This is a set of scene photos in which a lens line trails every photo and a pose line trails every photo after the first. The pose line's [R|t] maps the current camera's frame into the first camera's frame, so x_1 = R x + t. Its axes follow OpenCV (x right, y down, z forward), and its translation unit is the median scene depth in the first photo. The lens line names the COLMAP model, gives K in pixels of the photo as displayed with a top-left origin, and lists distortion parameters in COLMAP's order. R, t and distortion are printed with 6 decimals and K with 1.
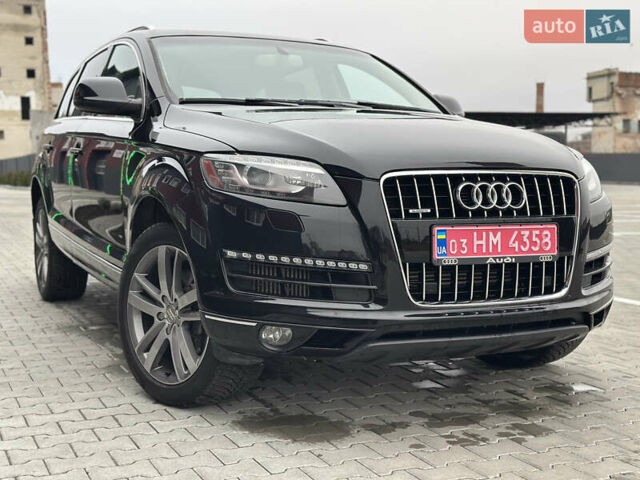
lens RADIAL K [[869.7, 0, 320.0], [0, 869.7, 240.0], [0, 0, 1]] dist [0.171168, -0.255961]
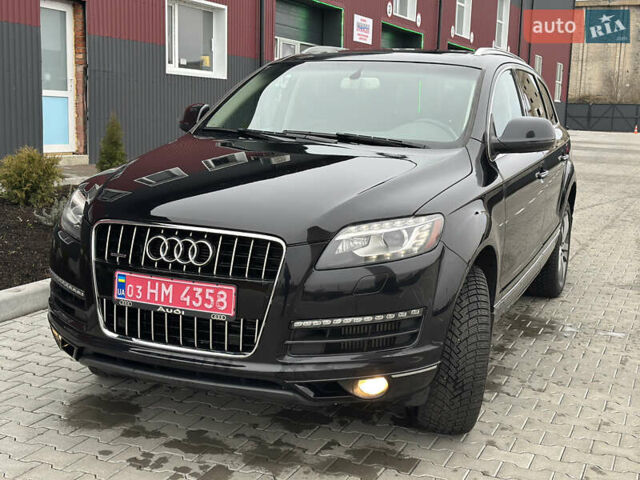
lens RADIAL K [[869.7, 0, 320.0], [0, 869.7, 240.0], [0, 0, 1]] dist [0.171168, -0.255961]
pose [[0.675757, 0.137425, -0.724201, 1.092694], [-0.090419, 0.990502, 0.103588, -0.190669], [0.731558, -0.004519, 0.681764, 0.392679]]
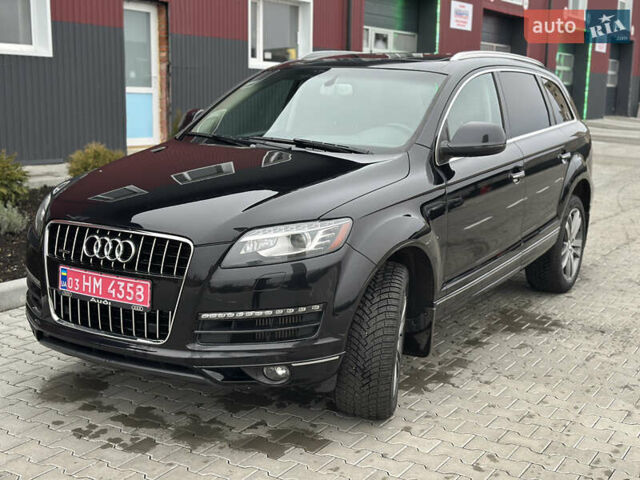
lens RADIAL K [[869.7, 0, 320.0], [0, 869.7, 240.0], [0, 0, 1]] dist [0.171168, -0.255961]
pose [[0.560911, 0.158544, -0.812553, 1.360313], [-0.085062, 0.987334, 0.133927, -0.252373], [0.823494, -0.006003, 0.567293, 0.546137]]
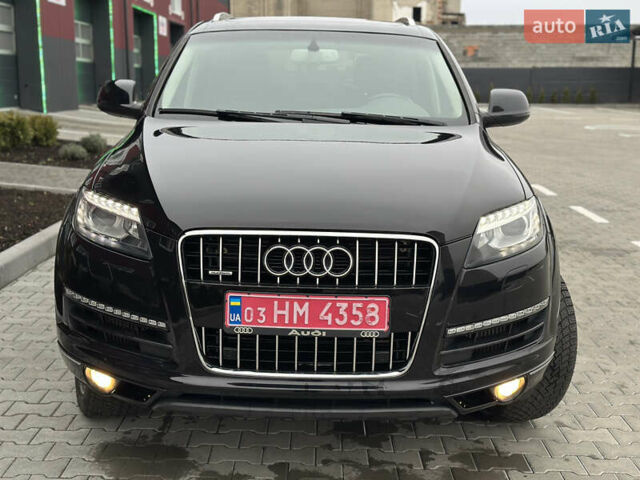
lens RADIAL K [[869.7, 0, 320.0], [0, 869.7, 240.0], [0, 0, 1]] dist [0.171168, -0.255961]
pose [[0.906272, 0.095231, -0.411828, 0.579075], [-0.052631, 0.992132, 0.113600, -0.176181], [0.419406, -0.081277, 0.904153, 0.186125]]
